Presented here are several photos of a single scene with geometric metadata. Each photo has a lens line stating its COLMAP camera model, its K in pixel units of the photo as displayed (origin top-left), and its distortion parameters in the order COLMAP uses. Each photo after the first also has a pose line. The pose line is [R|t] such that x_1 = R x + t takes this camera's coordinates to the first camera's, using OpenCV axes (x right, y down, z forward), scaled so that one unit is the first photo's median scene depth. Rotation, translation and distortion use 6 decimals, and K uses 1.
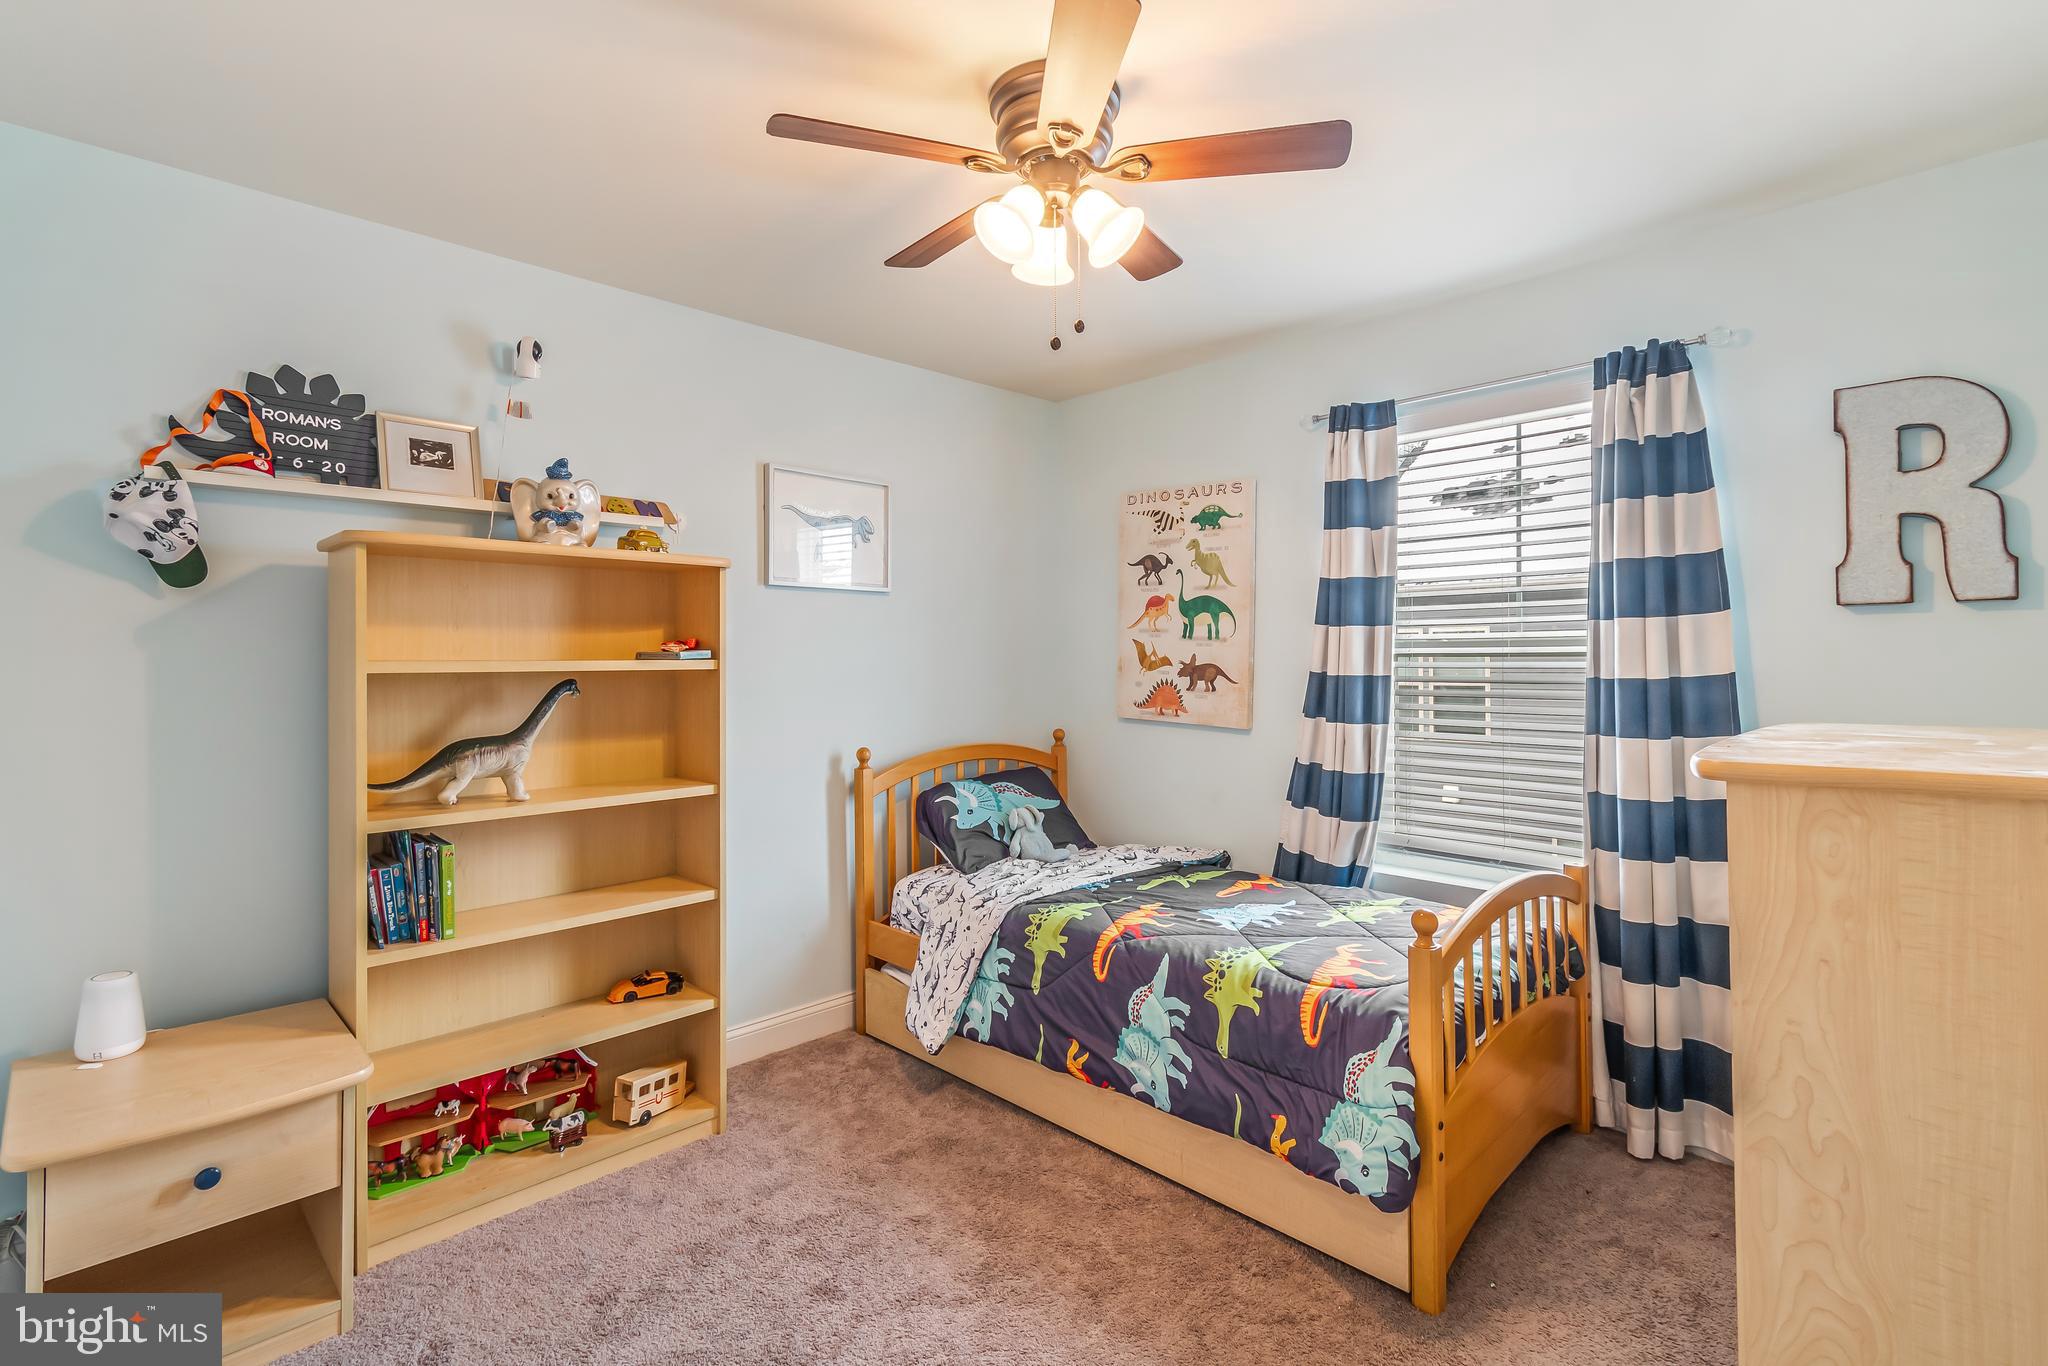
lens RADIAL K [[934.9, 0, 994.2], [0, 934.9, 652.7], [0, 0, 1]] dist [0.004102, 0.000439]
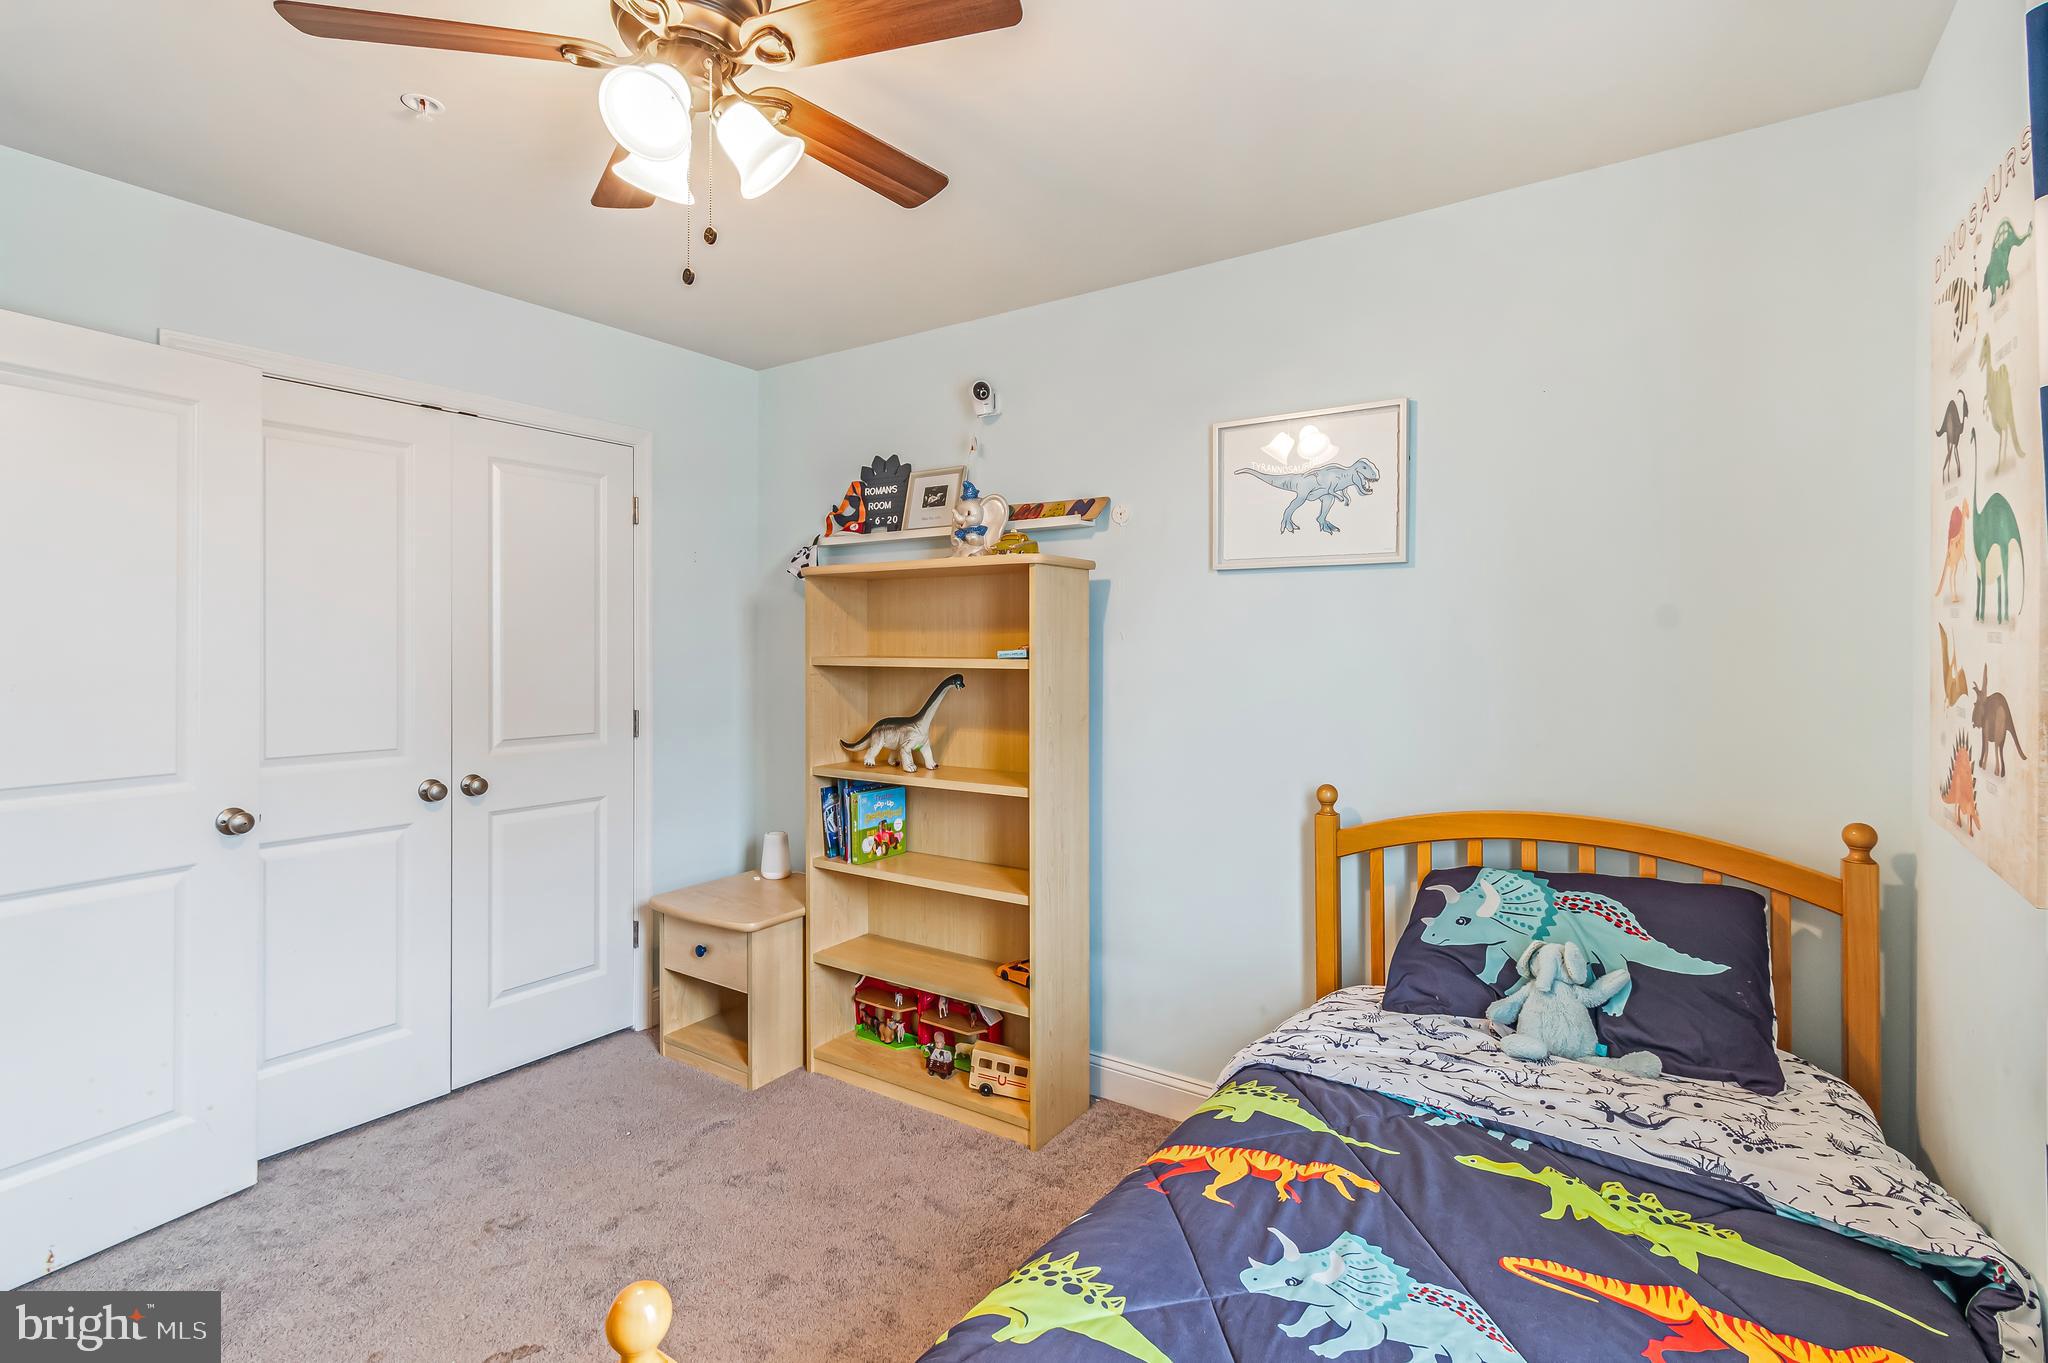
lens RADIAL K [[934.9, 0, 994.2], [0, 934.9, 651.2], [0, 0, 1]] dist [0.004102, 0.000439]
pose [[0.215699, 0.007407, -0.976432, 0.675844], [0.000187, 0.999971, 0.007627, -0.008782], [0.976460, -0.001828, 0.215692, 0.797929]]
